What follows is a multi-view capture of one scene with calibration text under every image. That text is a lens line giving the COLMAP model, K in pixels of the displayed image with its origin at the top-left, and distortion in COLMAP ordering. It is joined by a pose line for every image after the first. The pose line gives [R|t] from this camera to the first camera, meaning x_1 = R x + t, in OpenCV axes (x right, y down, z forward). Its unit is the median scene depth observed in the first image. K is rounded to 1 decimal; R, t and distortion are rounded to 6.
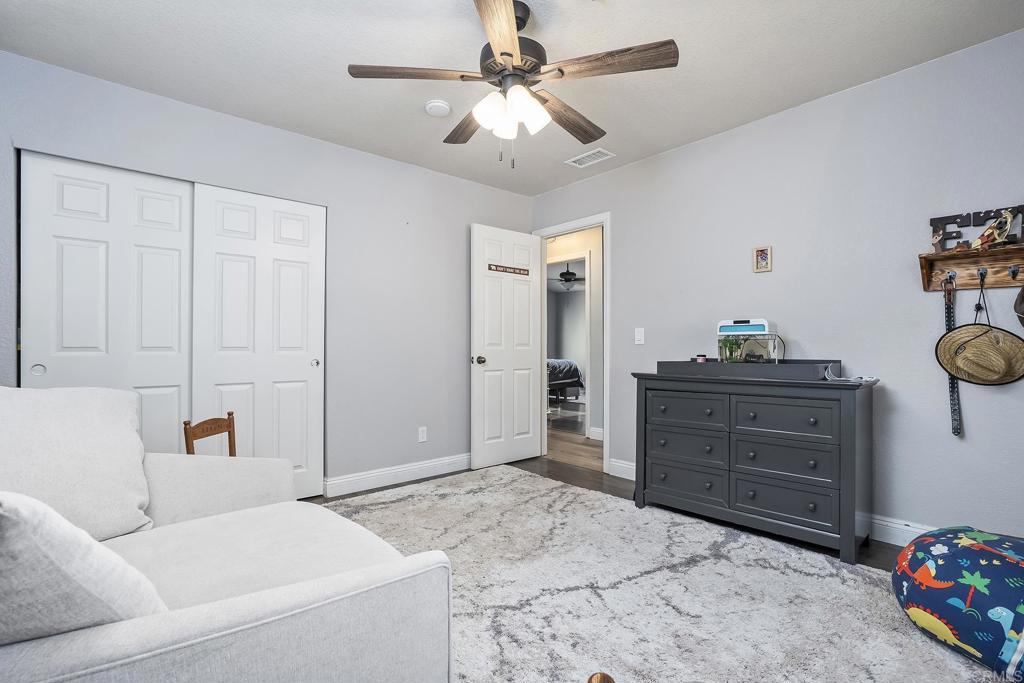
lens RADIAL K [[479.6, 0, 507.5], [0, 479.6, 343.6], [0, 0, 1]] dist [-0.030033, 0.016375]
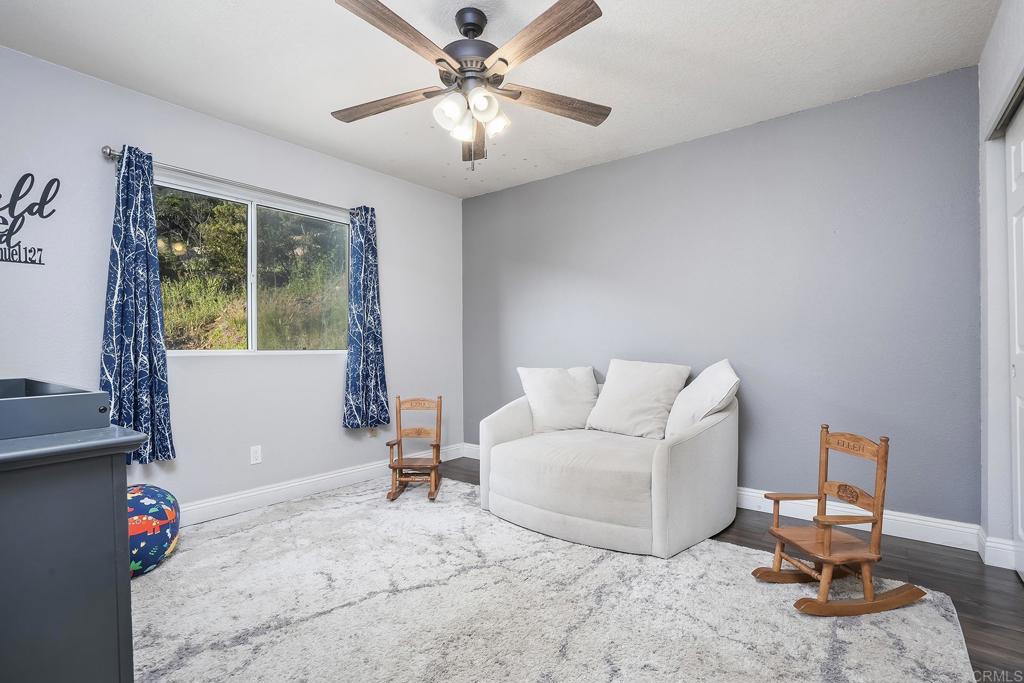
lens RADIAL K [[481.5, 0, 513.2], [0, 481.5, 347.4], [0, 0, 1]] dist [-0.043379, -0.000436]
pose [[-0.980784, 0.004425, -0.195048, 0.132171], [0.006713, 0.999916, -0.011070, 0.018906], [0.194983, -0.012167, -0.980731, 2.092167]]
